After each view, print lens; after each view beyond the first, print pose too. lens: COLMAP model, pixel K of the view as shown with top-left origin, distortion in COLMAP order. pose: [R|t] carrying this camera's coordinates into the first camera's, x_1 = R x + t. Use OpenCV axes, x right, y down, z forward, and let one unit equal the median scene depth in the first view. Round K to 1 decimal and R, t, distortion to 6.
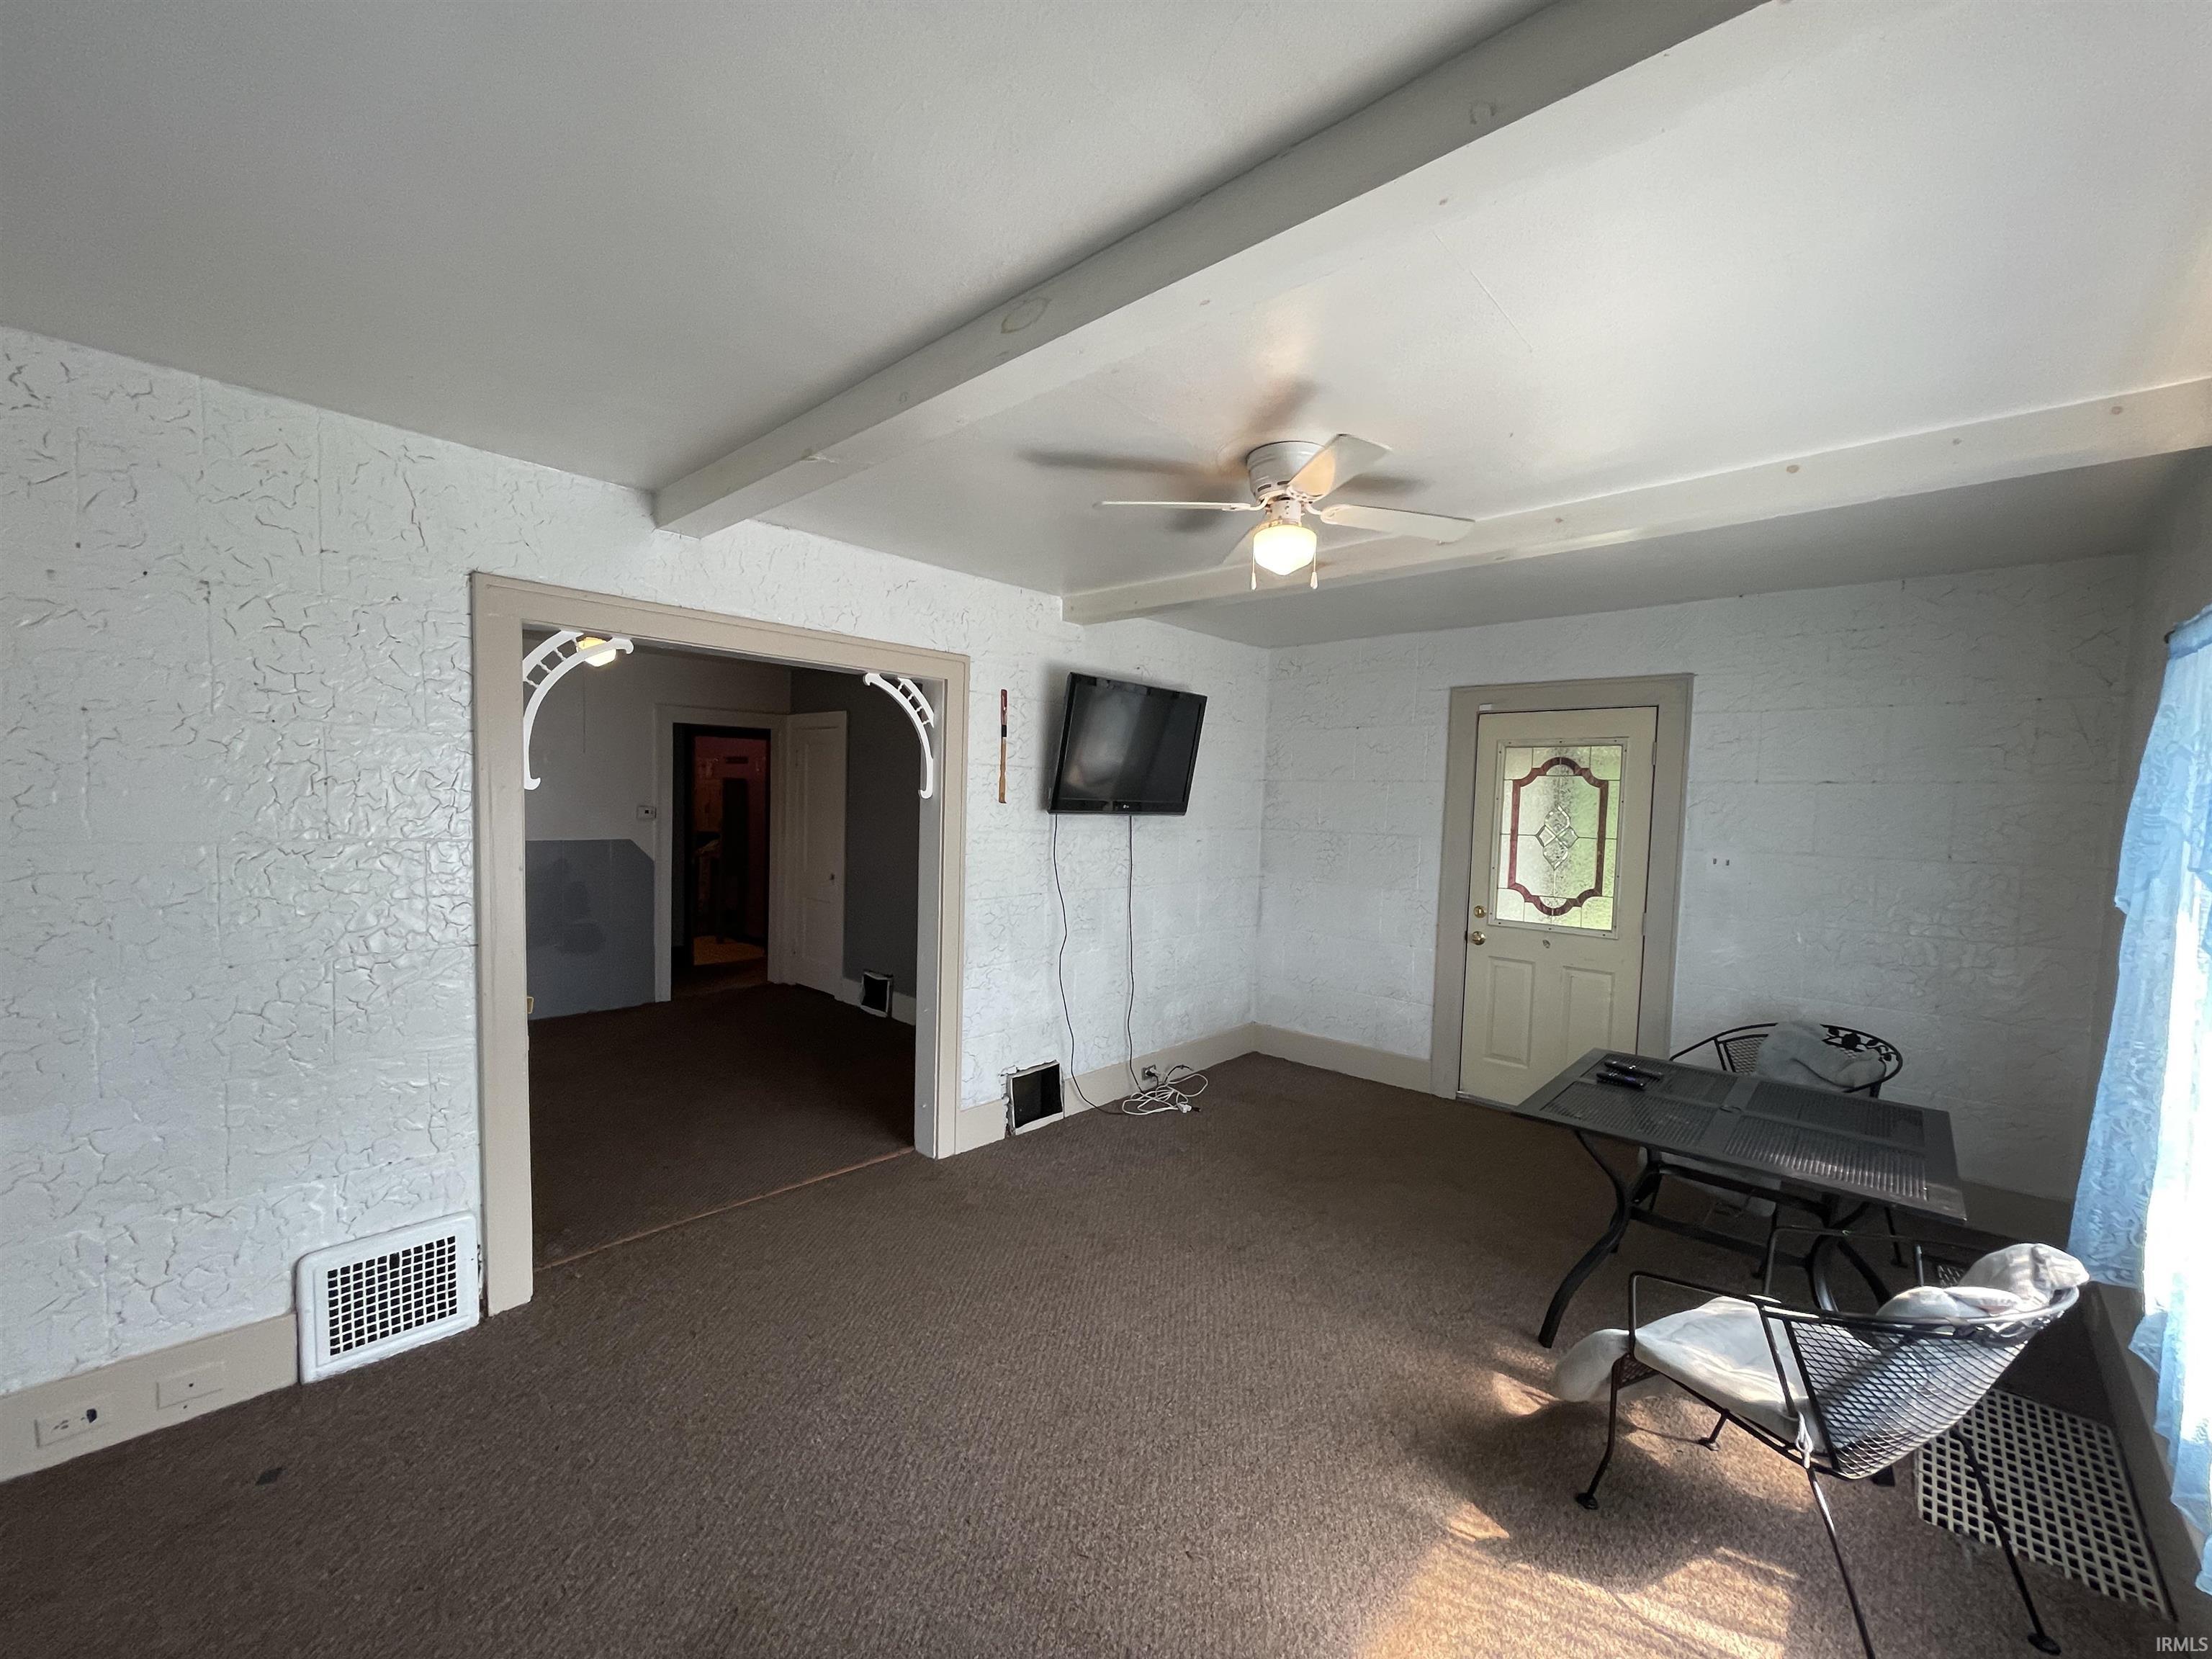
lens RADIAL K [[874.5, 0, 1105.8], [0, 874.5, 851.8], [0, 0, 1]] dist [-0.001298, -0.000148]
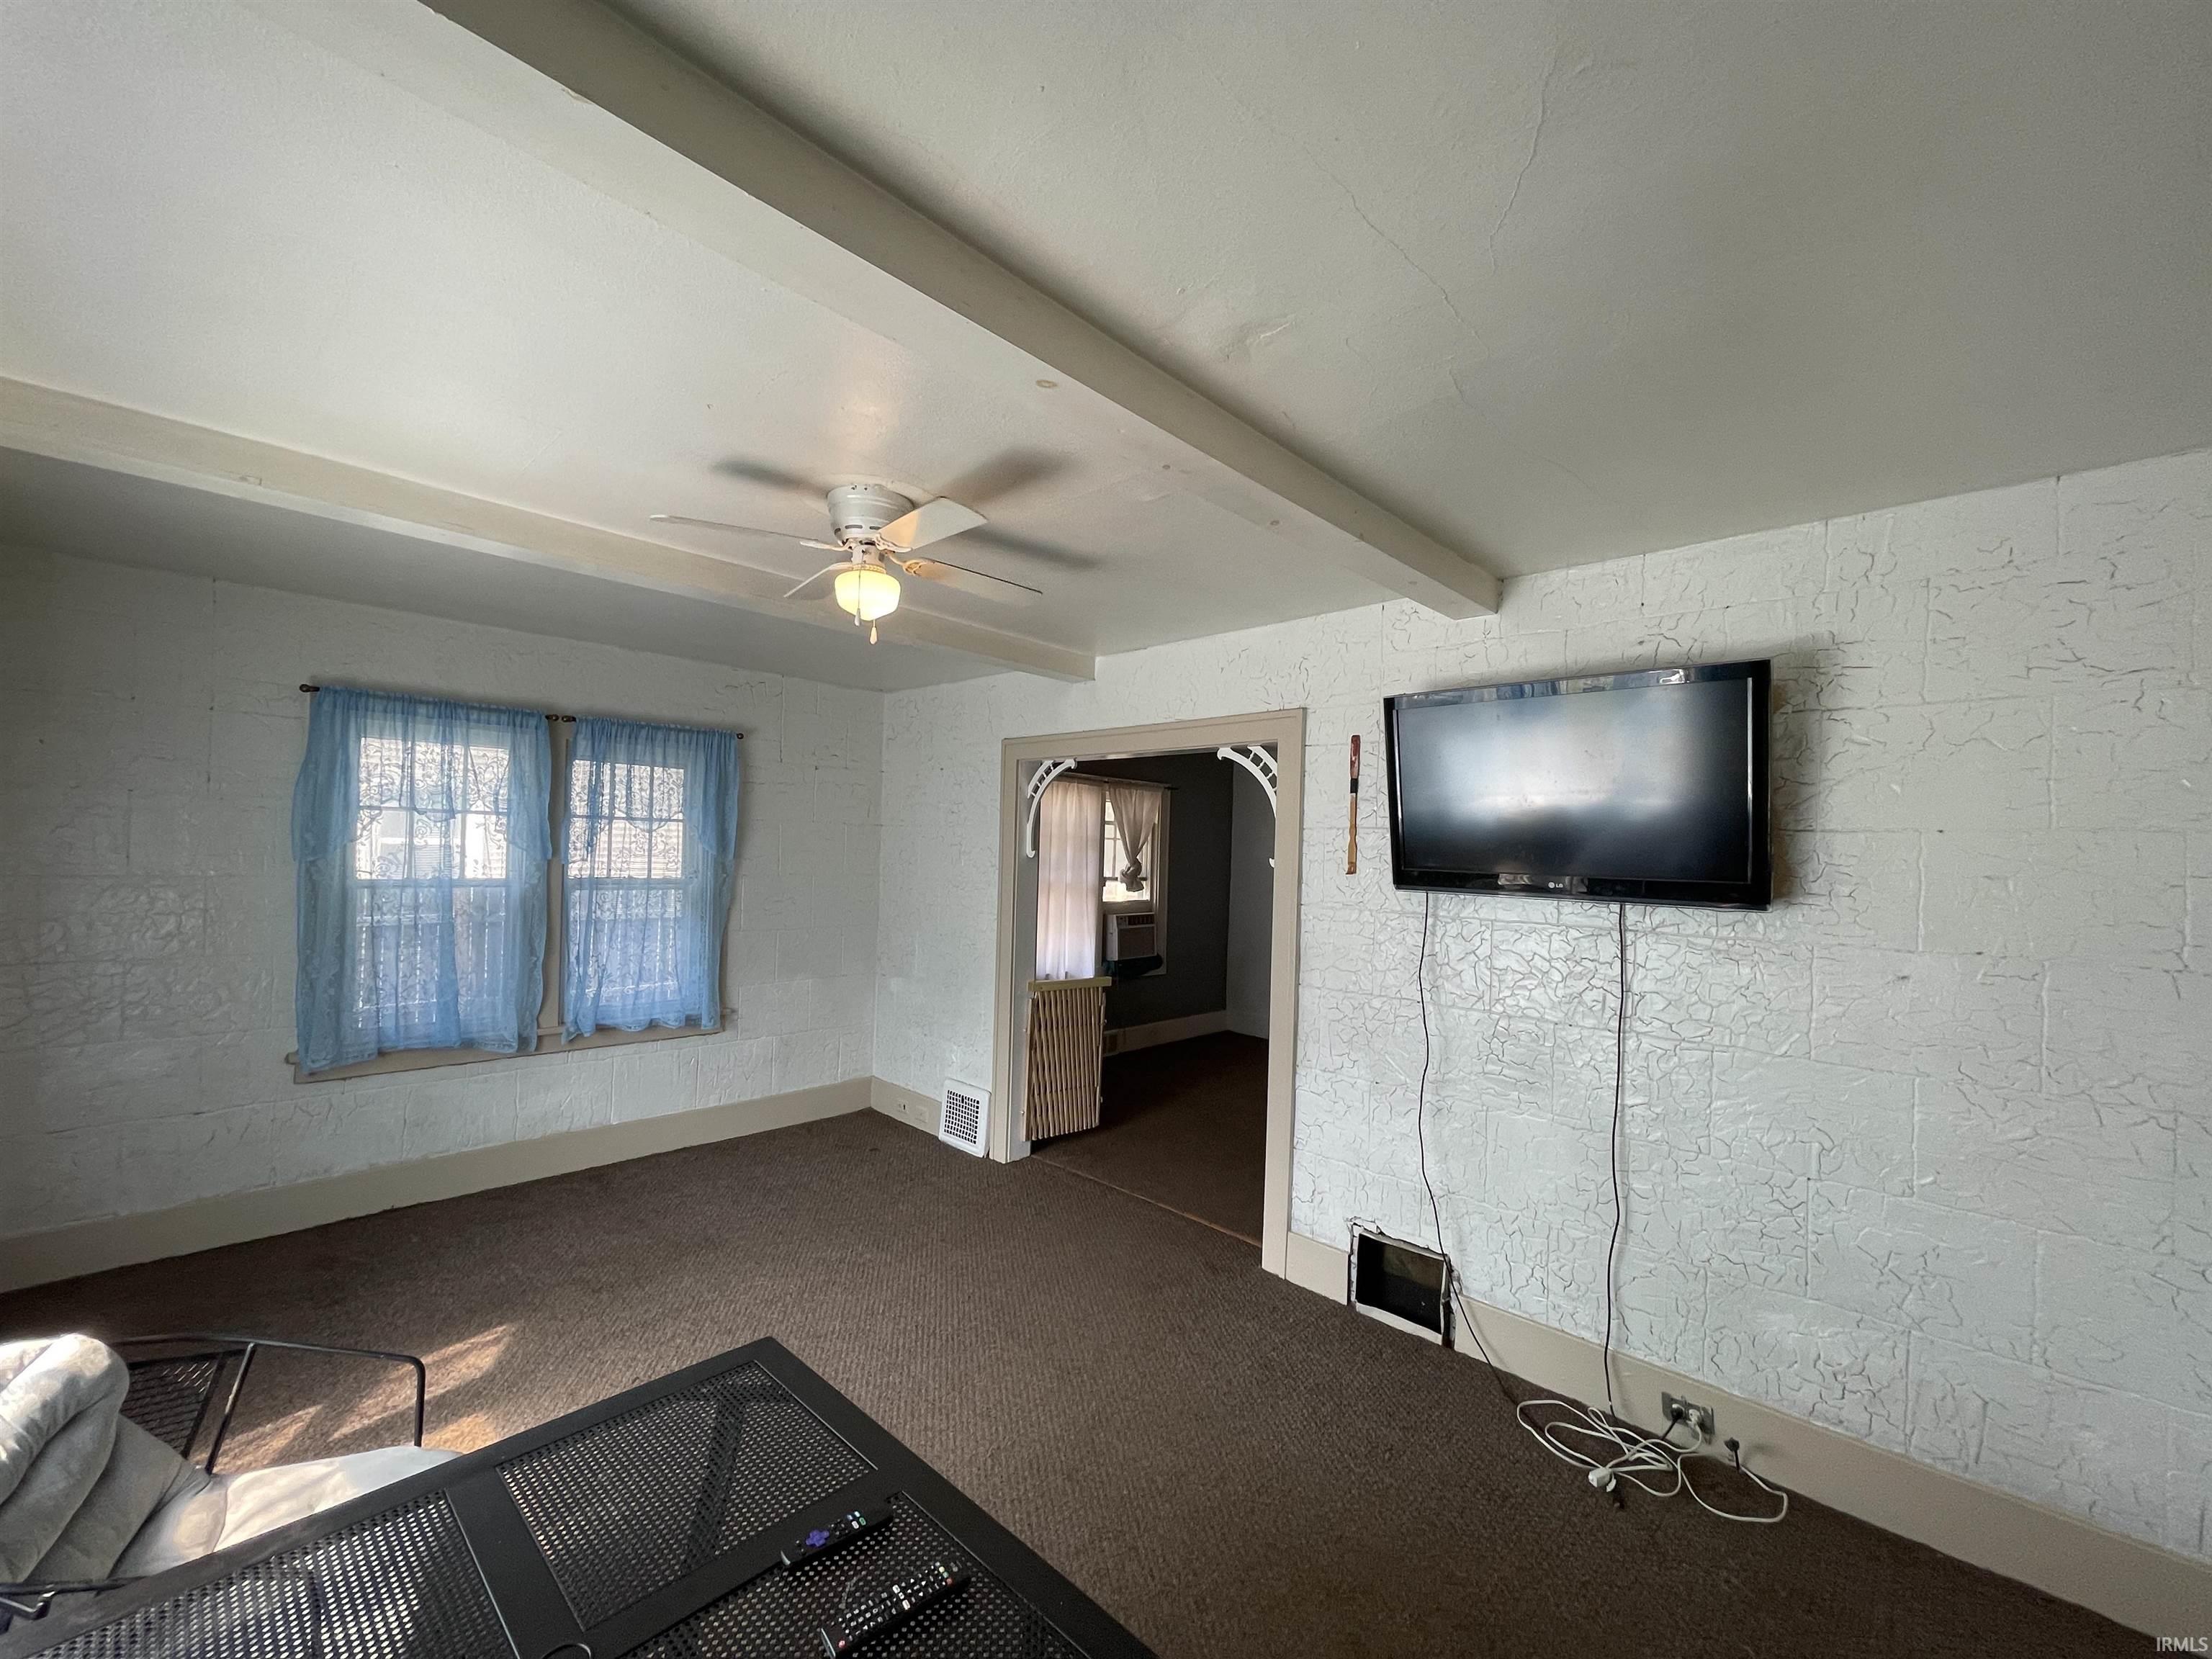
lens RADIAL K [[895.4, 0, 1091.4], [0, 895.4, 837.2], [0, 0, 1]] dist [-0.000059, -0.000067]
pose [[-0.027879, -0.038091, -0.998885, 0.622845], [-0.085366, 0.995714, -0.035587, -0.034808], [0.995960, 0.084279, -0.031011, 0.680125]]
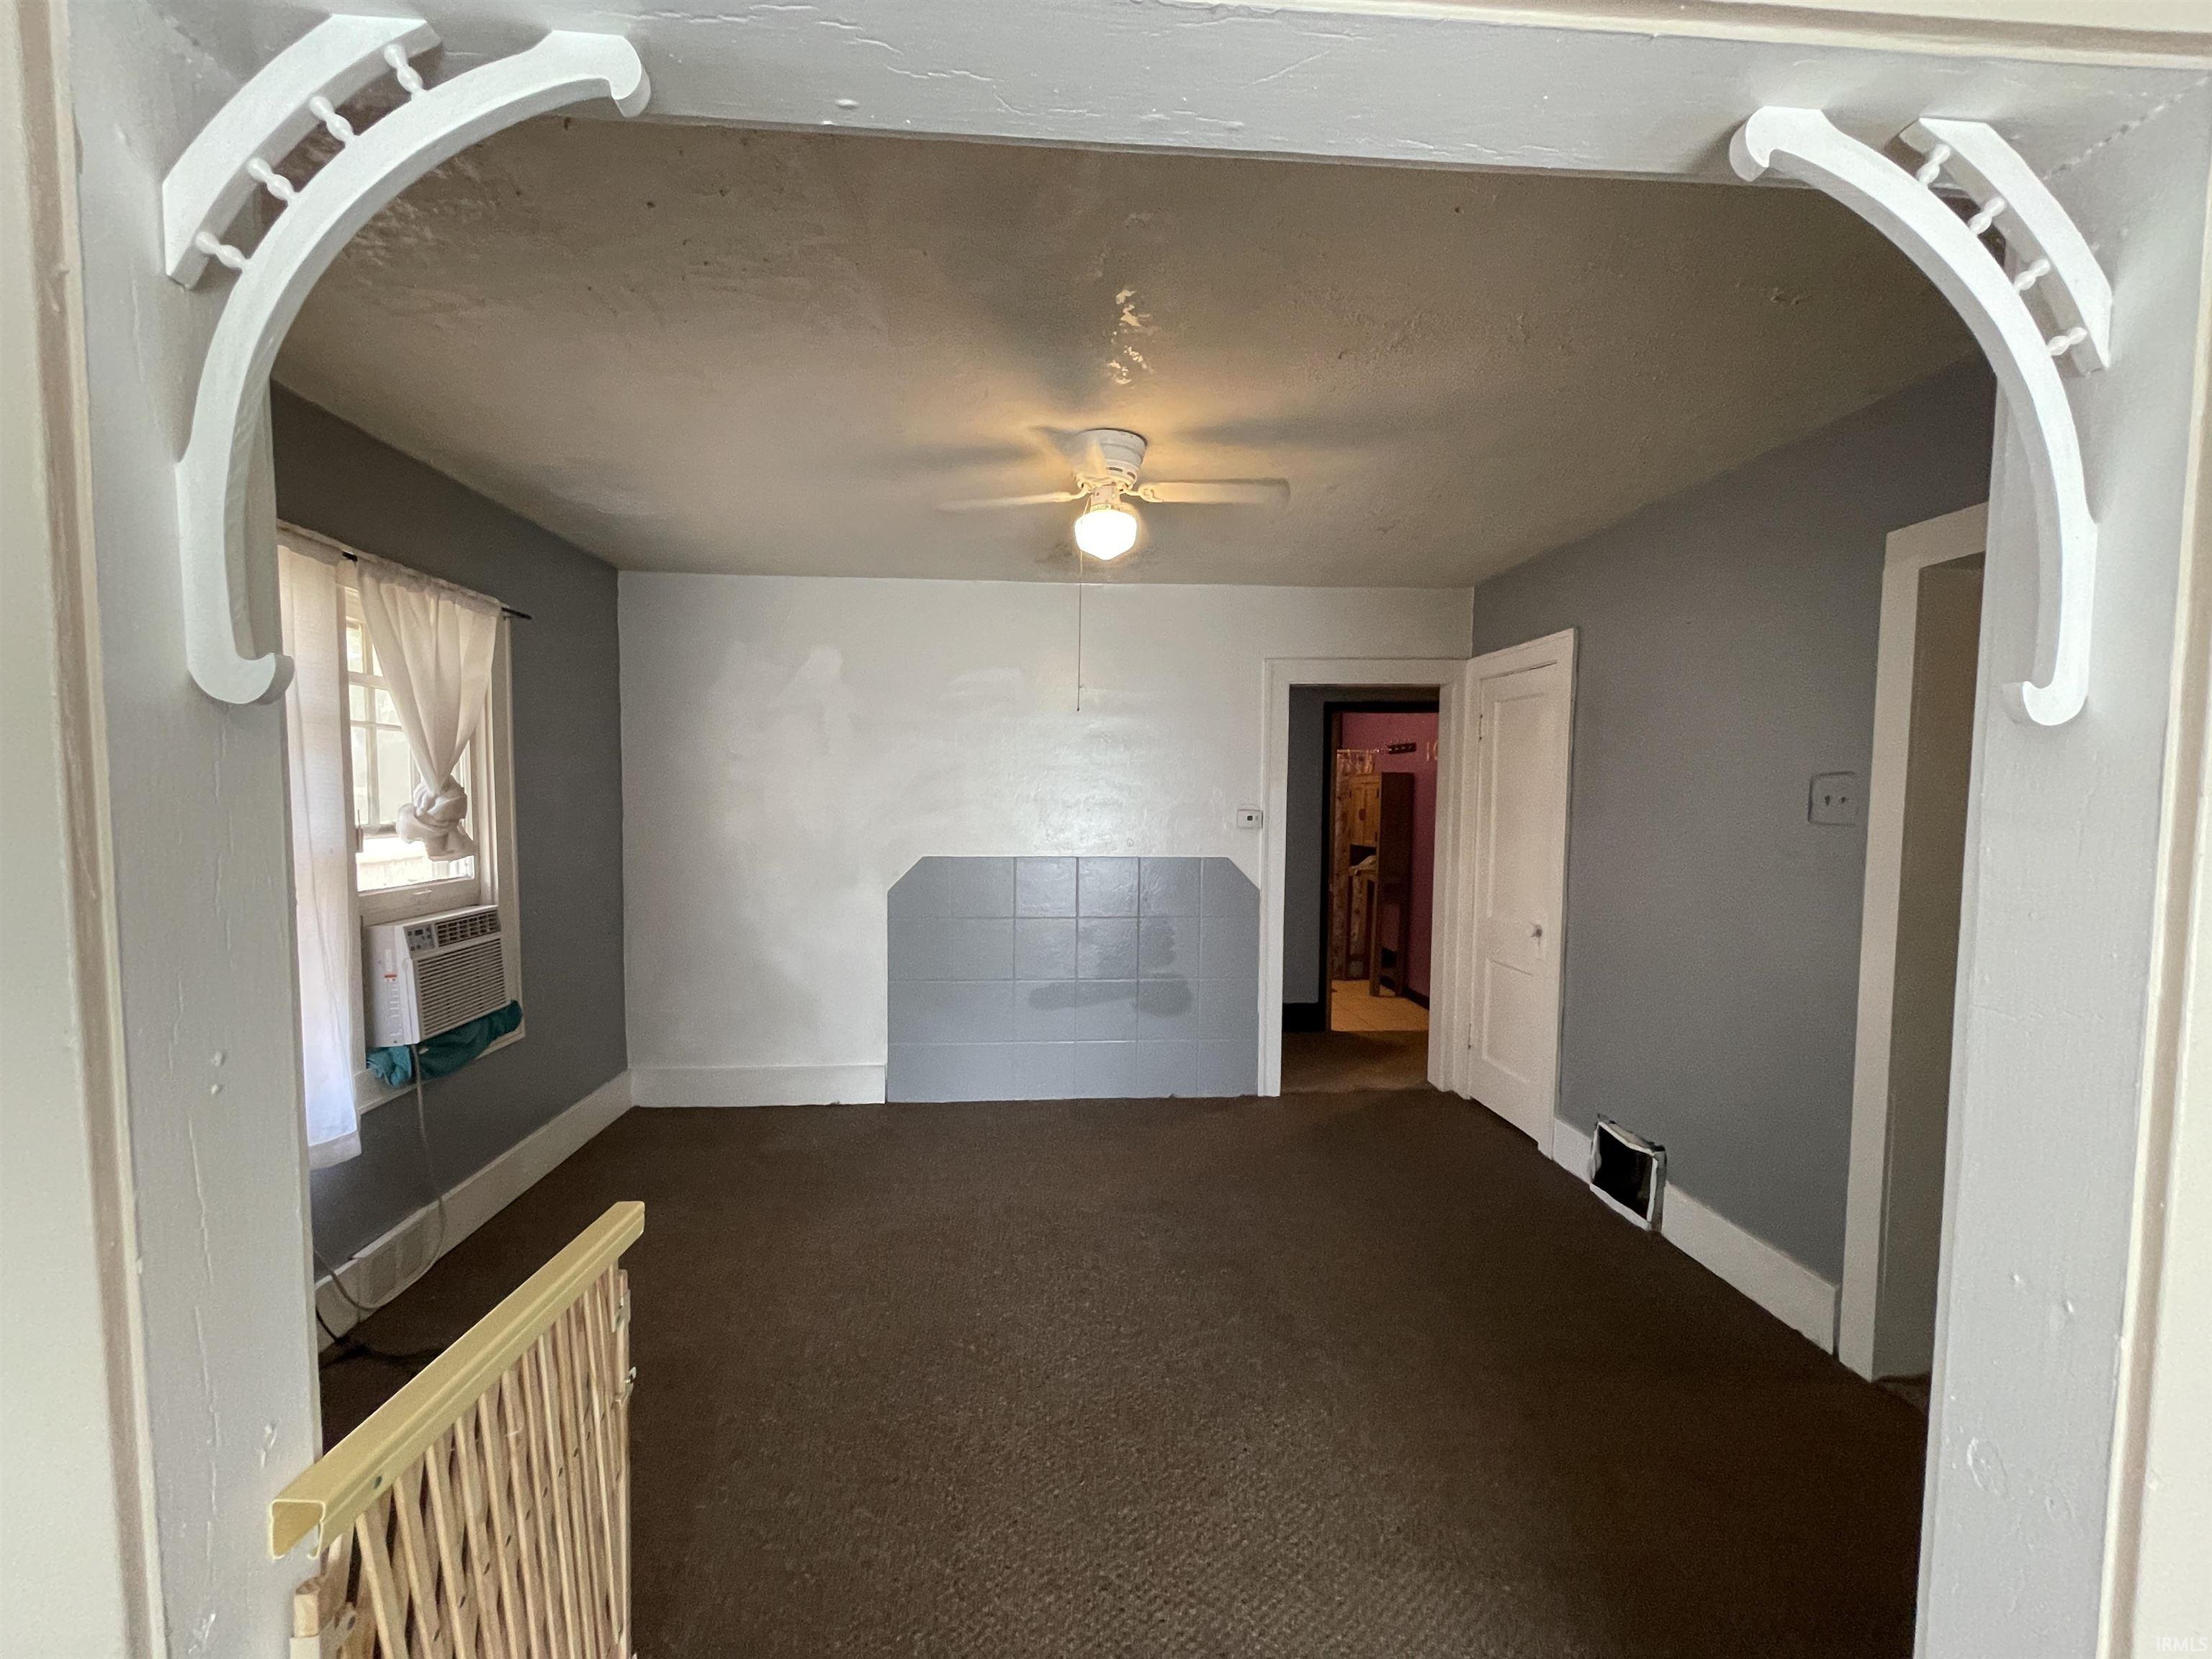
lens RADIAL K [[895.4, 0, 1091.4], [0, 895.4, 837.2], [0, 0, 1]] dist [-0.000059, -0.000067]
pose [[0.721306, 0.010559, -0.692536, -0.182606], [-0.030300, 0.999408, -0.016322, -0.021303], [0.691953, 0.032757, 0.721199, 0.575383]]
